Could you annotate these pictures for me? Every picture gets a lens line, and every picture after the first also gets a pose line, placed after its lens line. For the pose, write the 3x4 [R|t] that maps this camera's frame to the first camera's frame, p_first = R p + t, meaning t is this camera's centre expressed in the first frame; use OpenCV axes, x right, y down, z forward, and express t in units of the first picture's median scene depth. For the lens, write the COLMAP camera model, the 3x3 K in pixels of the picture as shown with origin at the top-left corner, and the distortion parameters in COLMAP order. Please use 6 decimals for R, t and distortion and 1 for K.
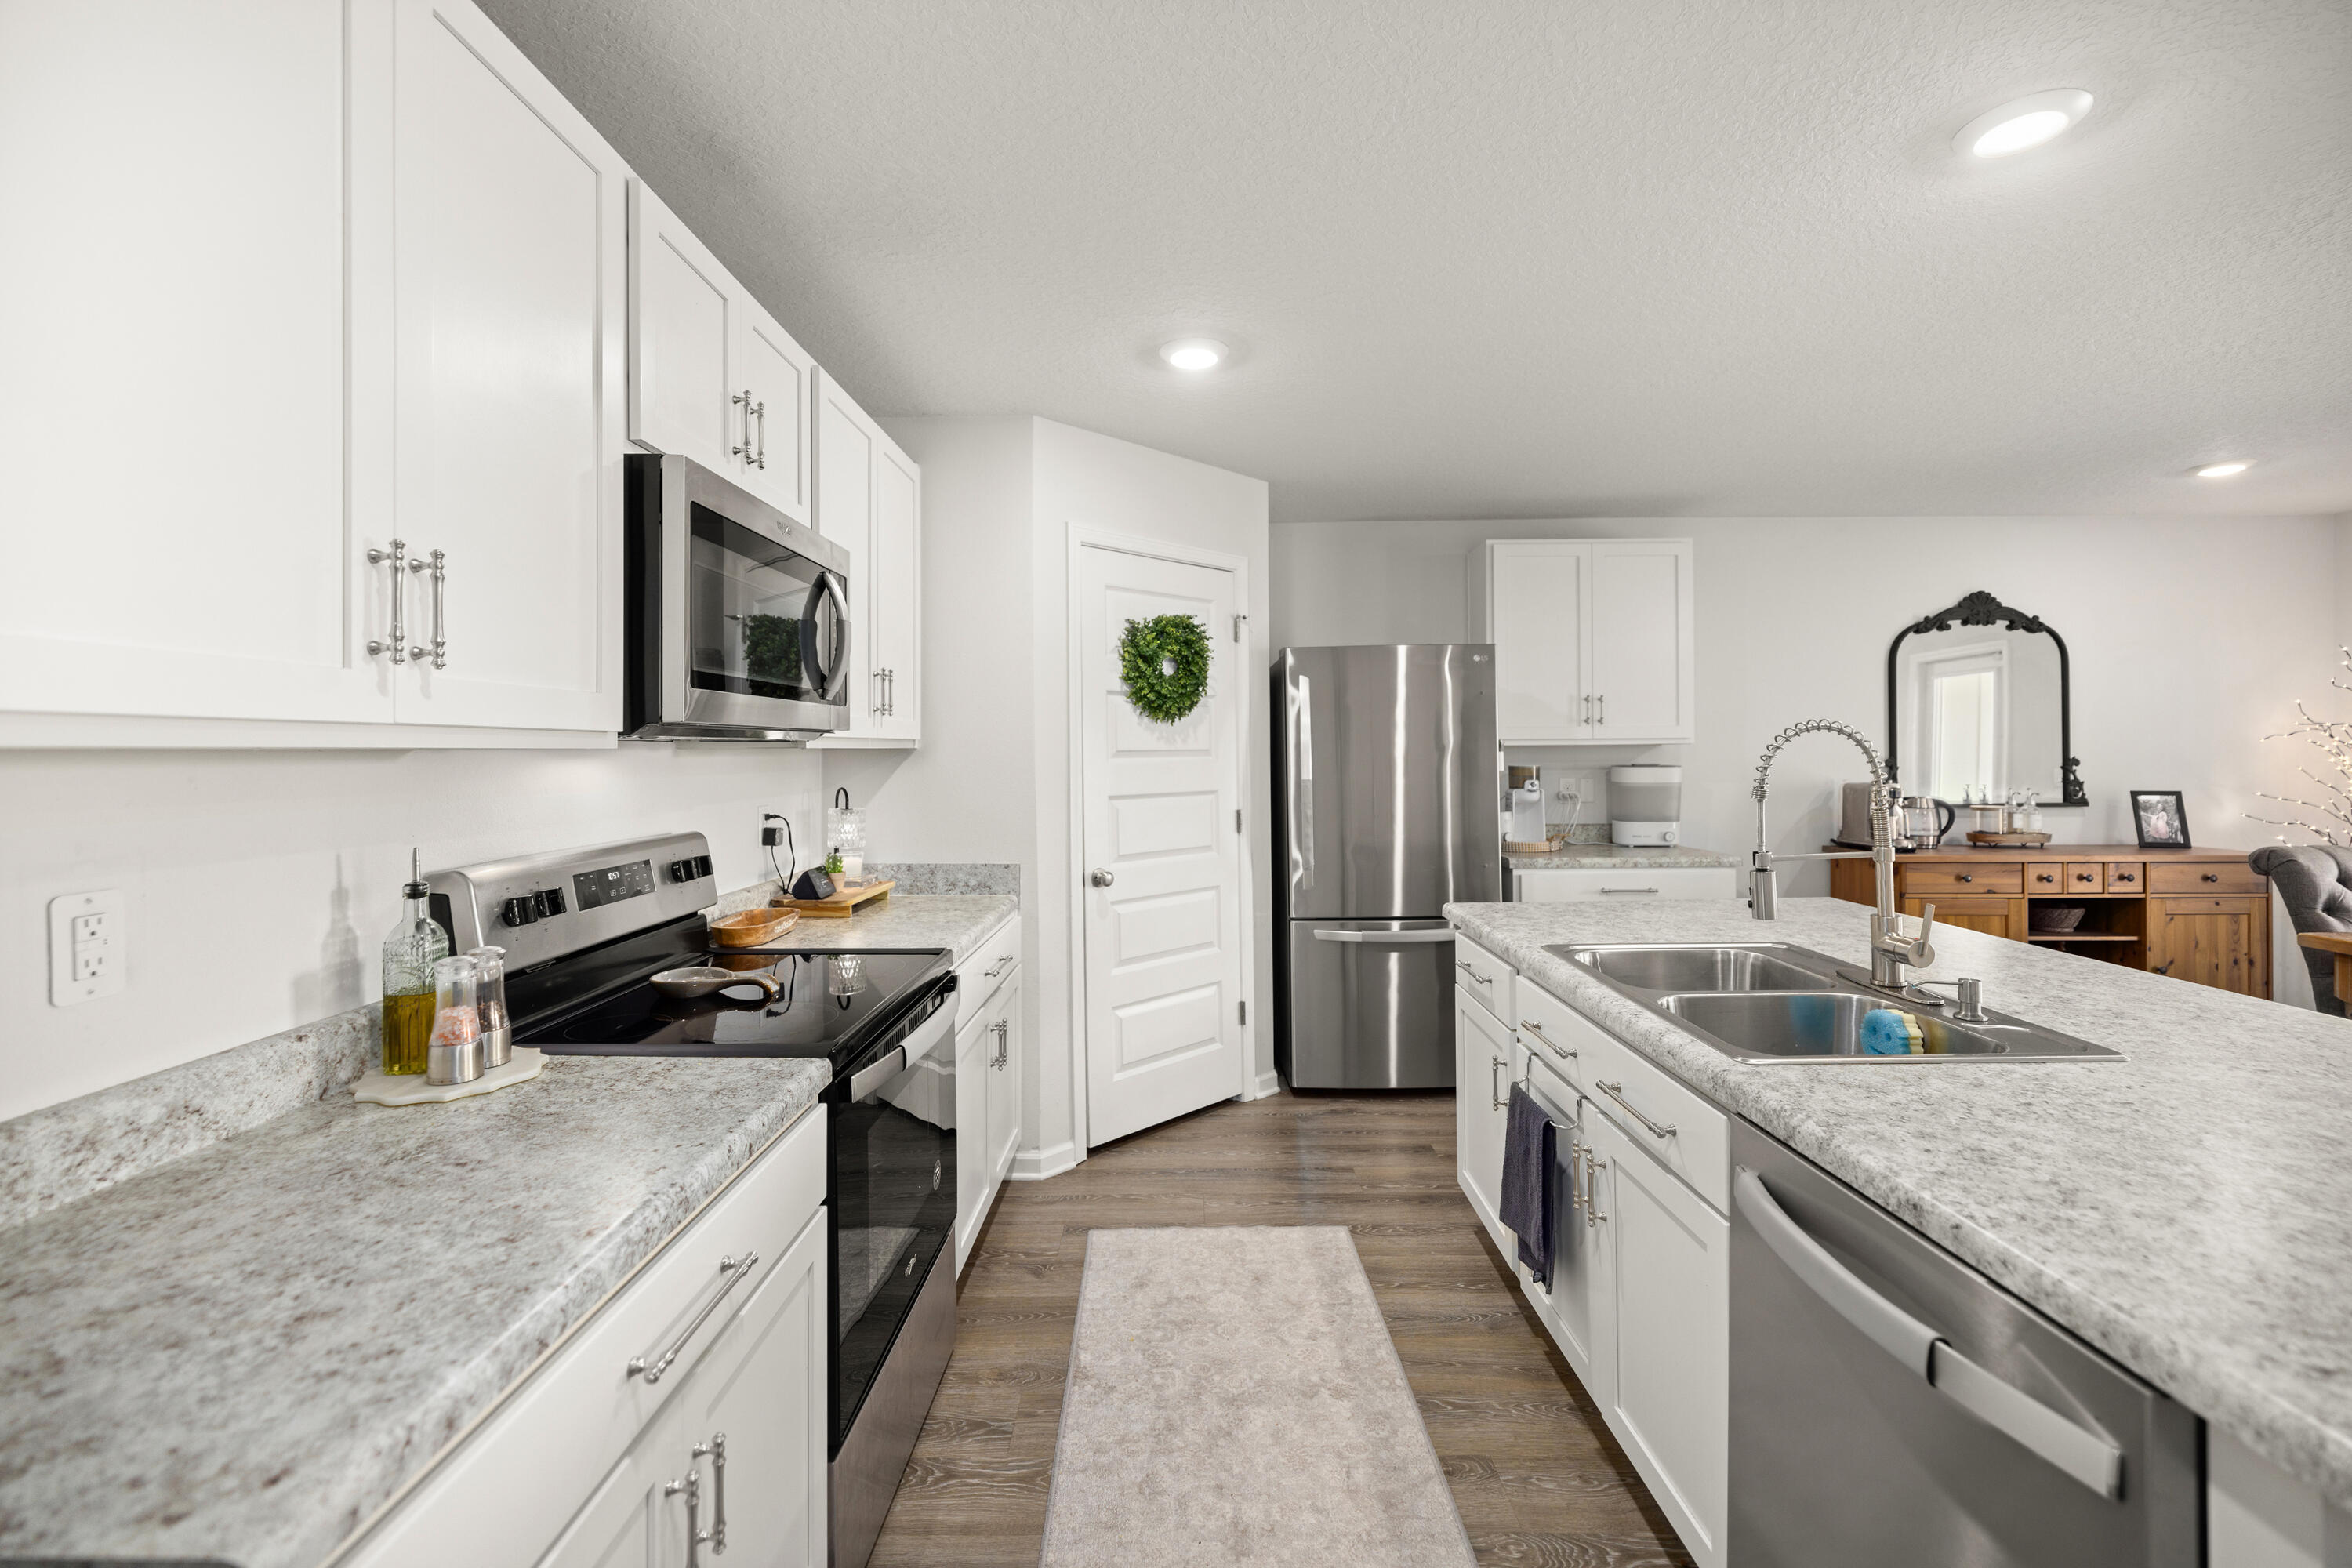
lens RADIAL K [[989.5, 0, 1176.1], [0, 989.5, 753.0], [0, 0, 1]] dist [-0.002439, -0.000502]
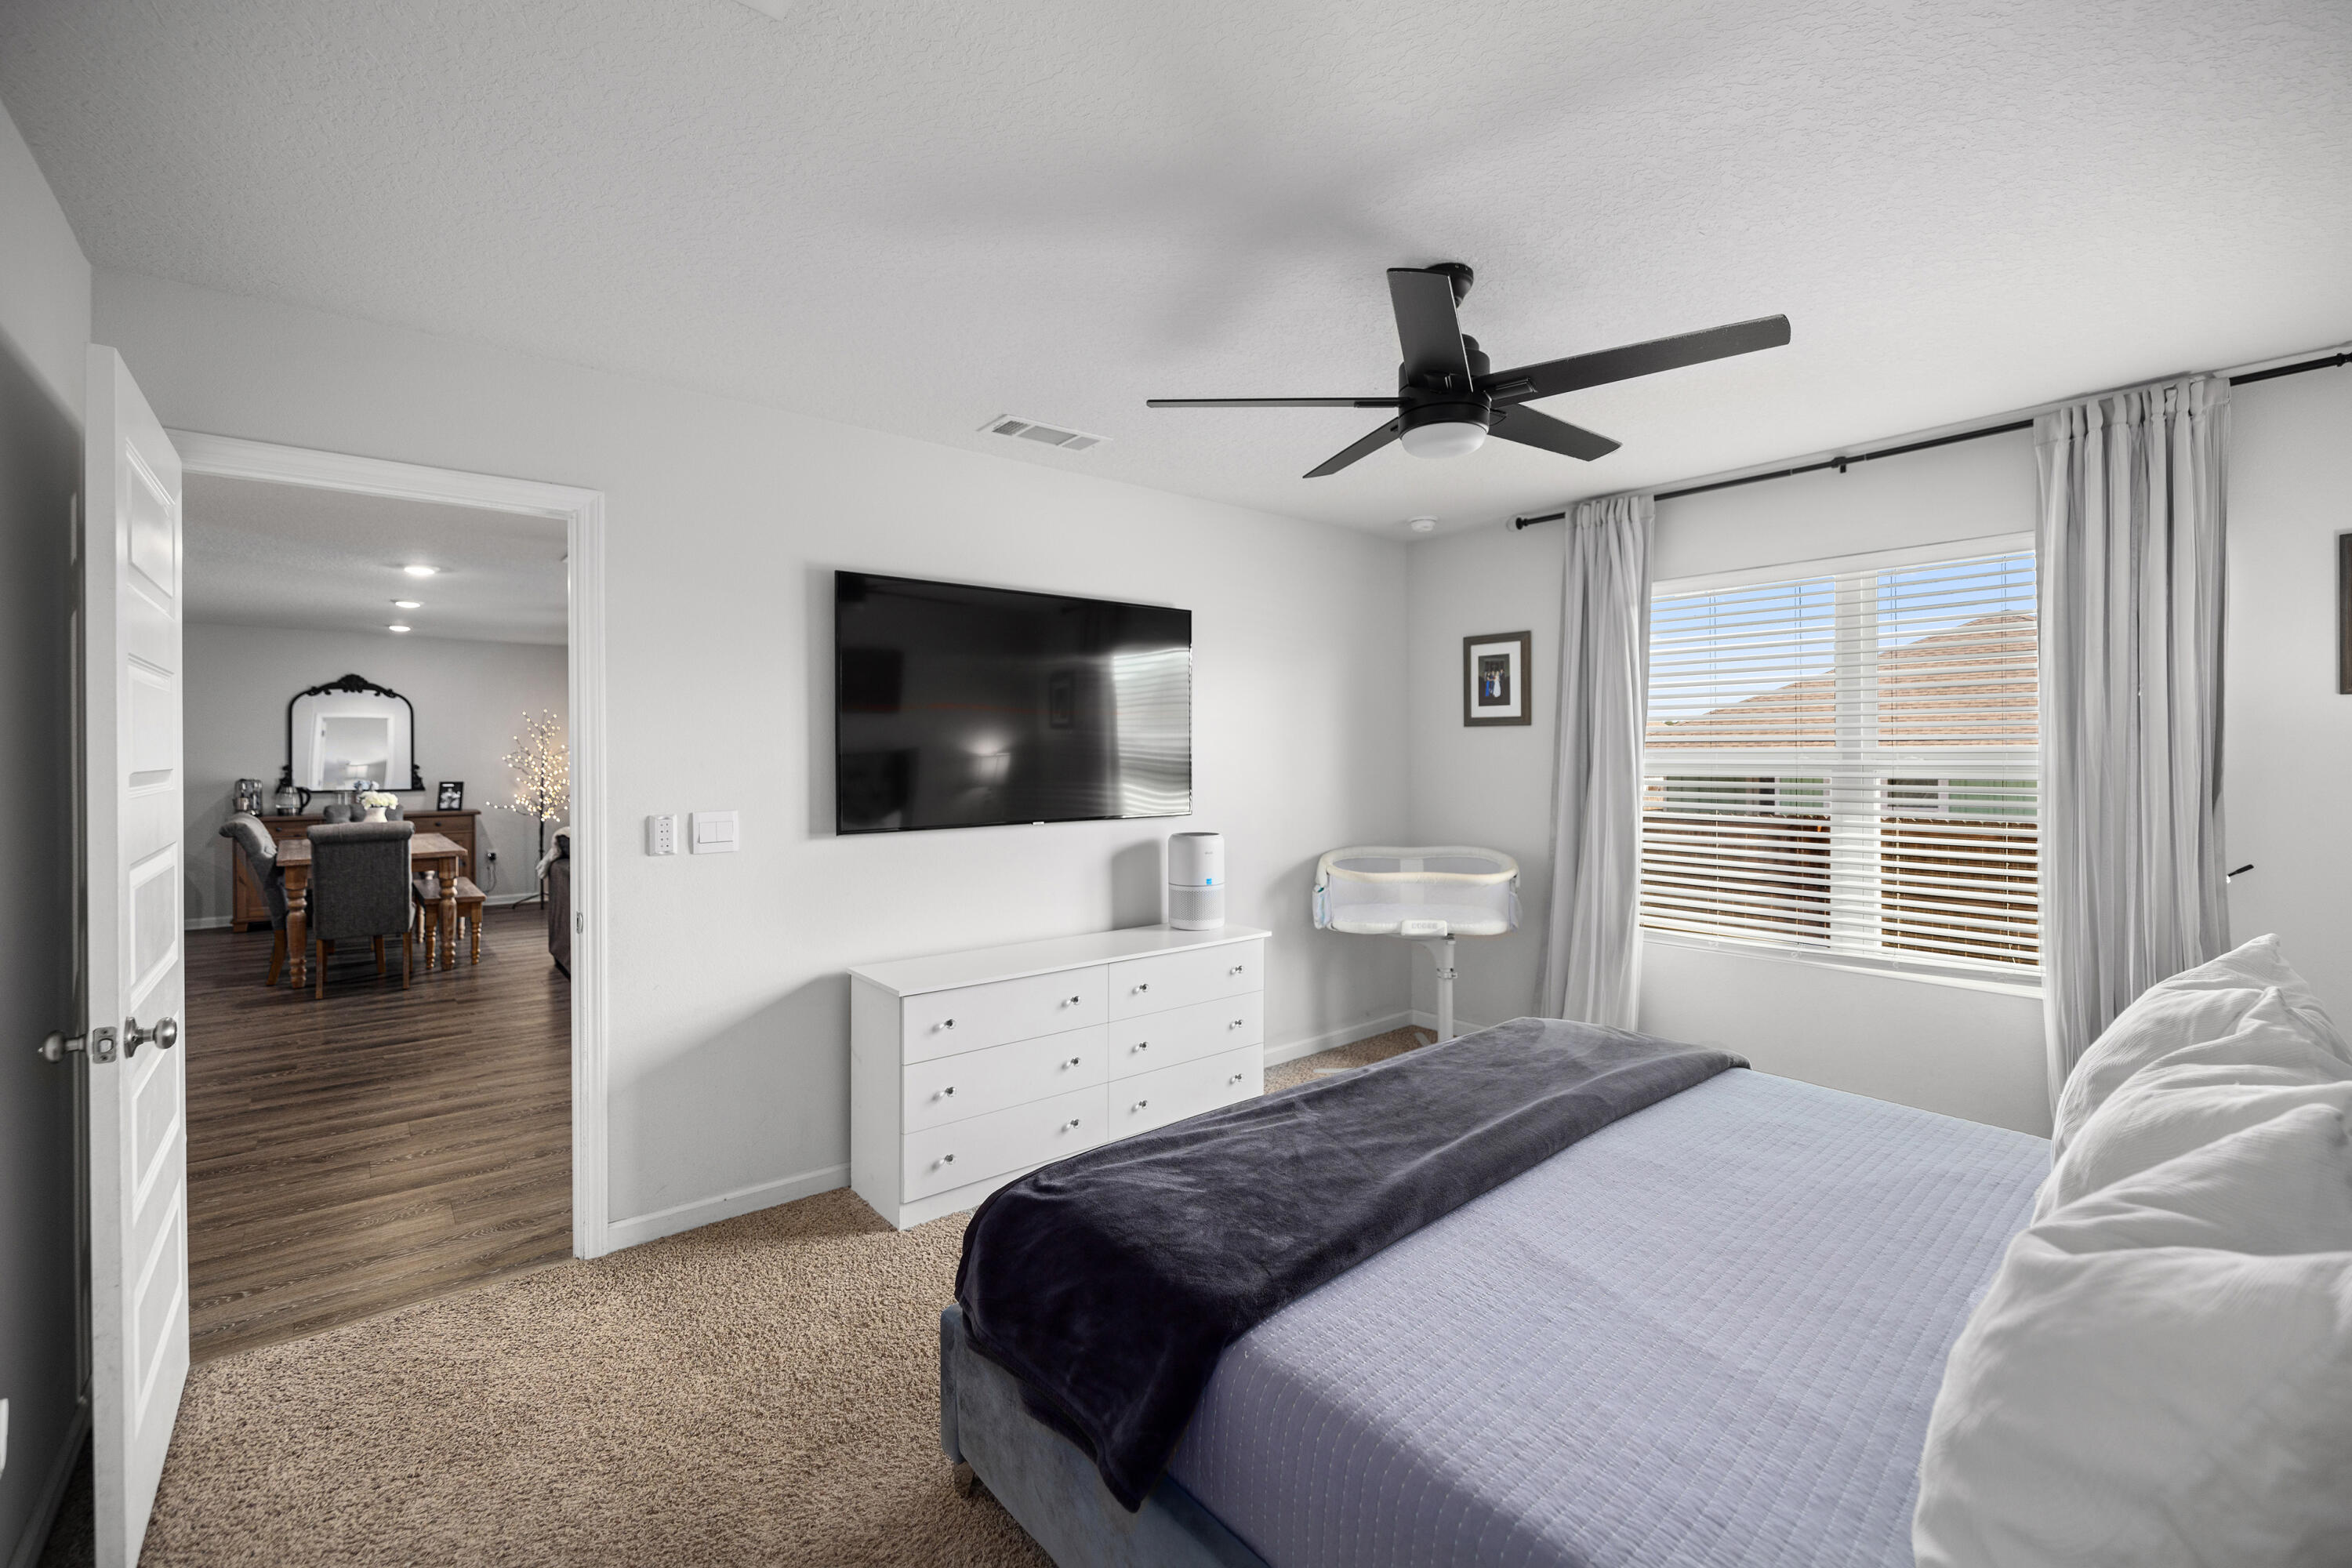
lens RADIAL K [[989.5, 0, 1177.1], [0, 989.5, 755.5], [0, 0, 1]] dist [-0.002439, -0.000502]
pose [[0.756773, 0.005597, 0.653654, 0.957805], [-0.003248, 0.999983, -0.004802, -0.010928], [-0.653670, 0.001511, 0.756778, -1.697652]]
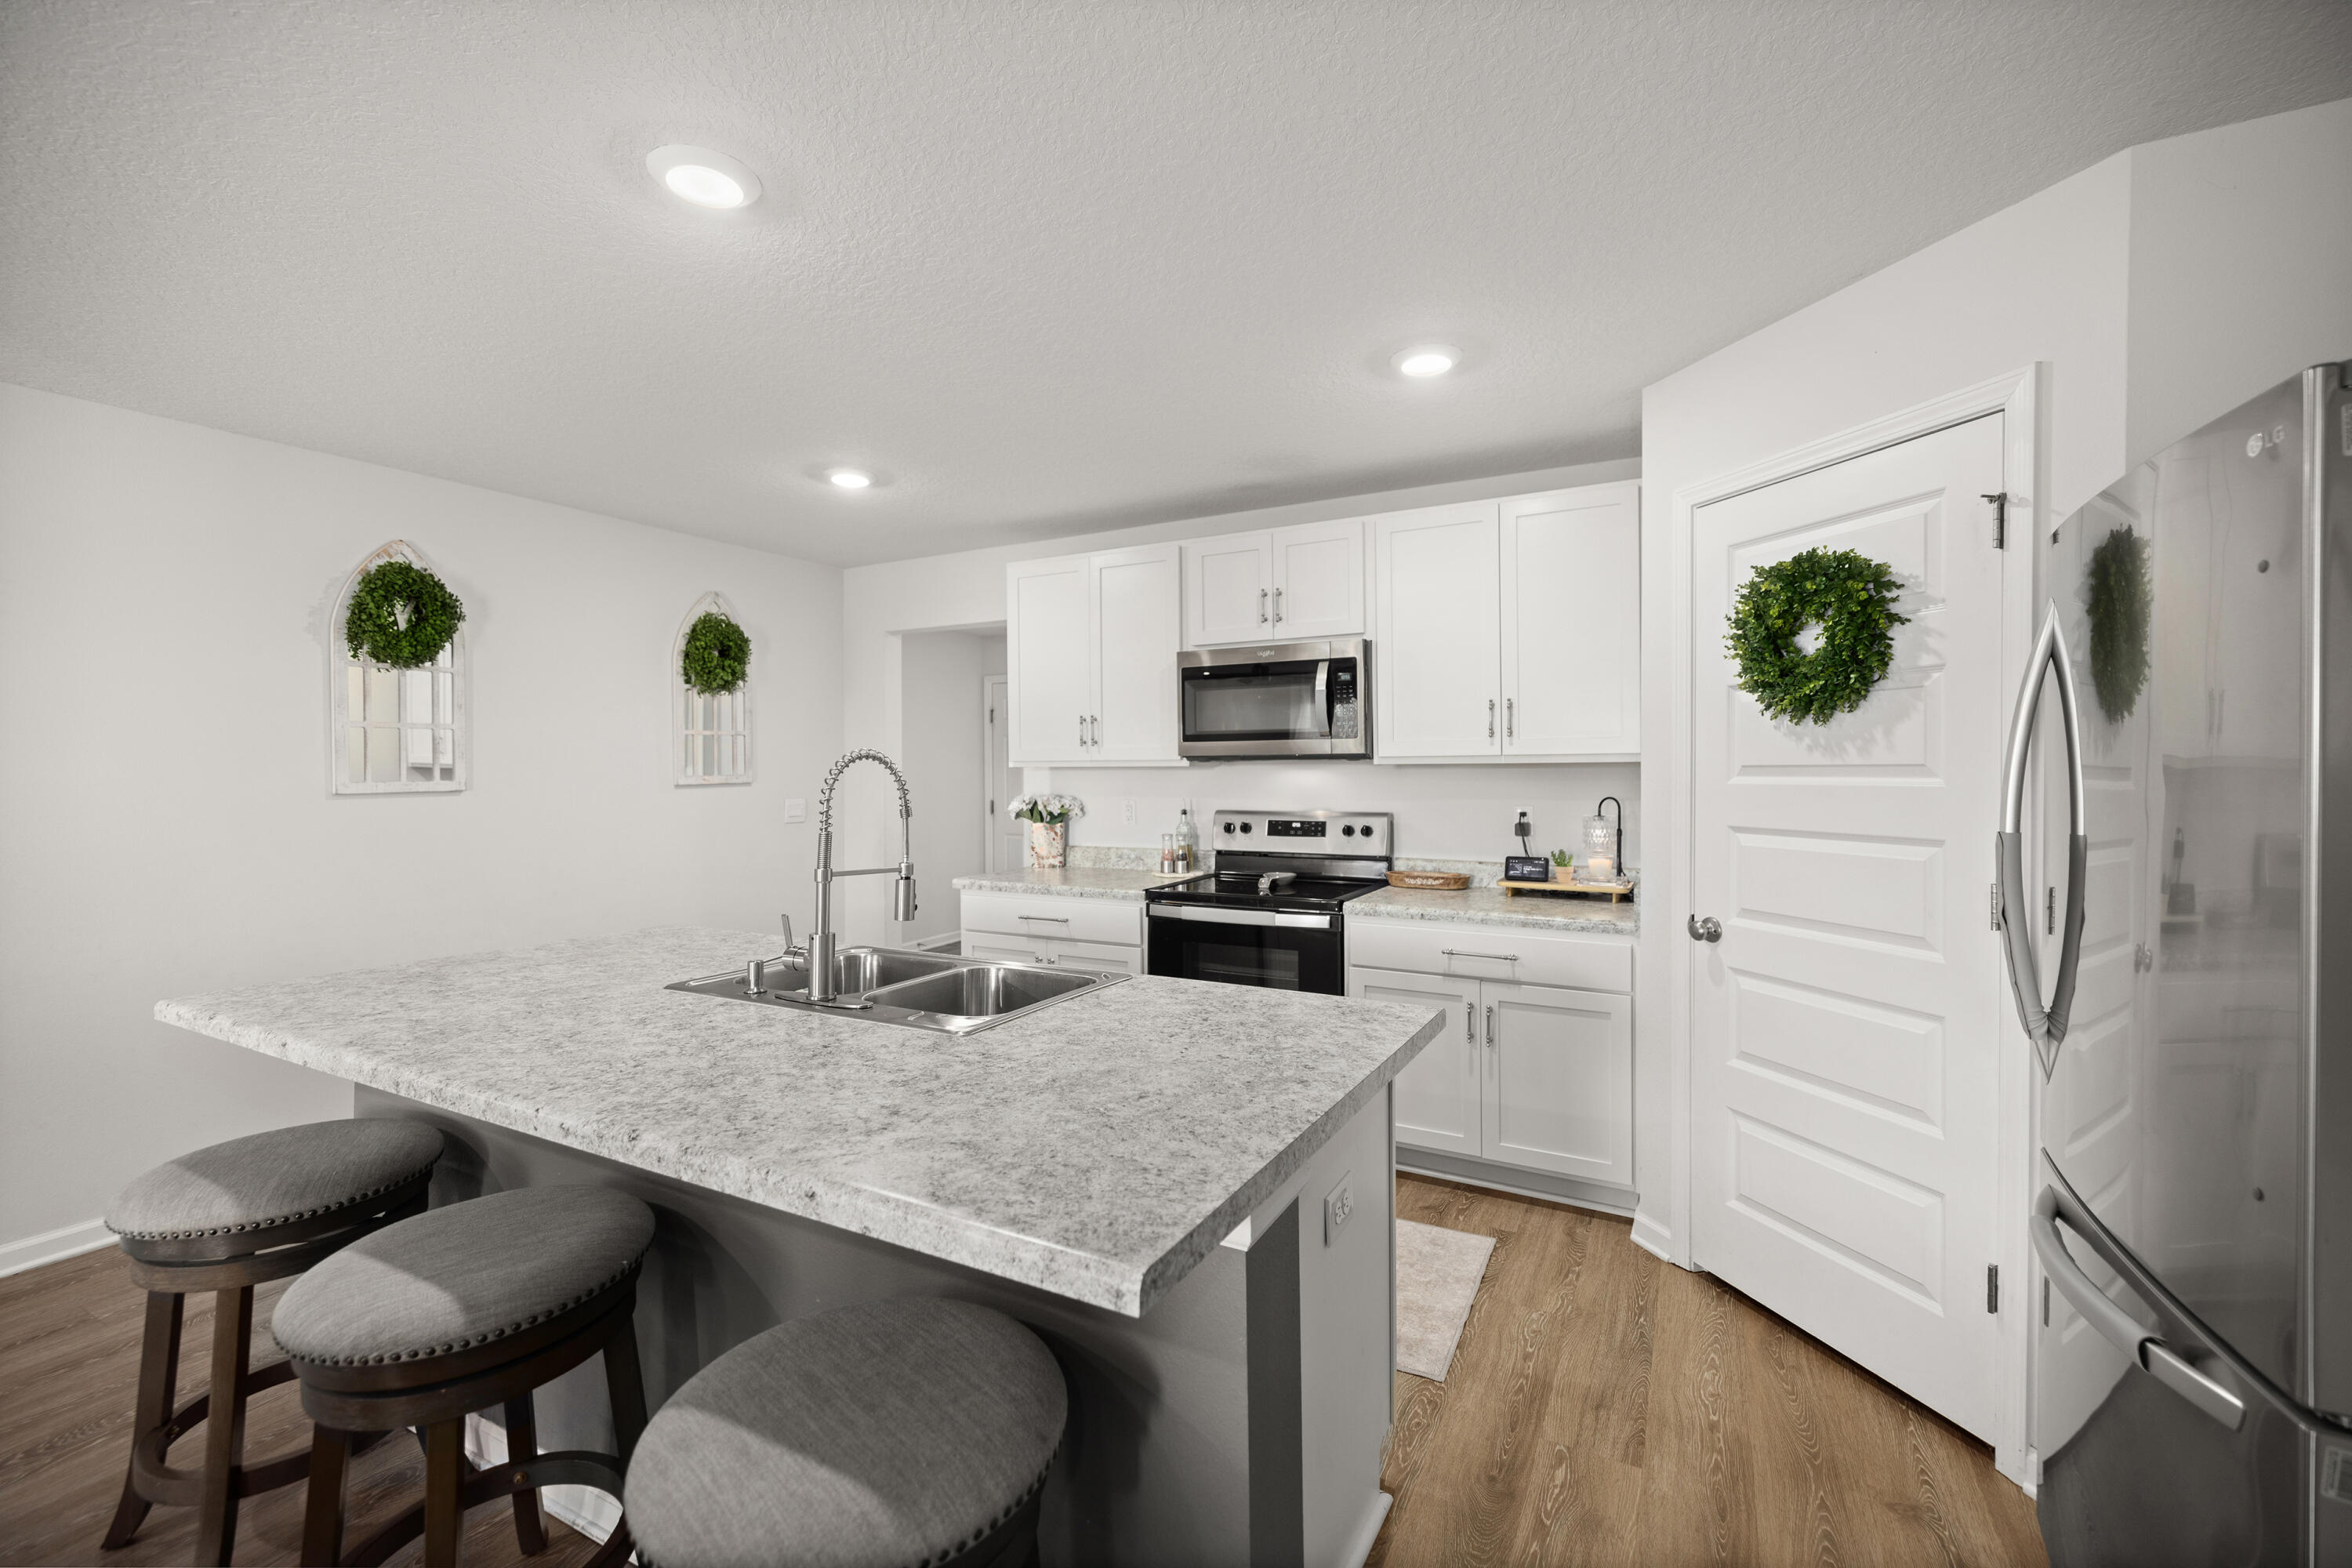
lens RADIAL K [[989.5, 0, 1176.3], [0, 989.5, 772.3], [0, 0, 1]] dist [-0.002439, -0.000502]
pose [[-0.460596, 0.016670, -0.887453, 0.712350], [0.008552, 0.999861, 0.014343, -0.010536], [0.887569, -0.000983, -0.460674, 0.878963]]
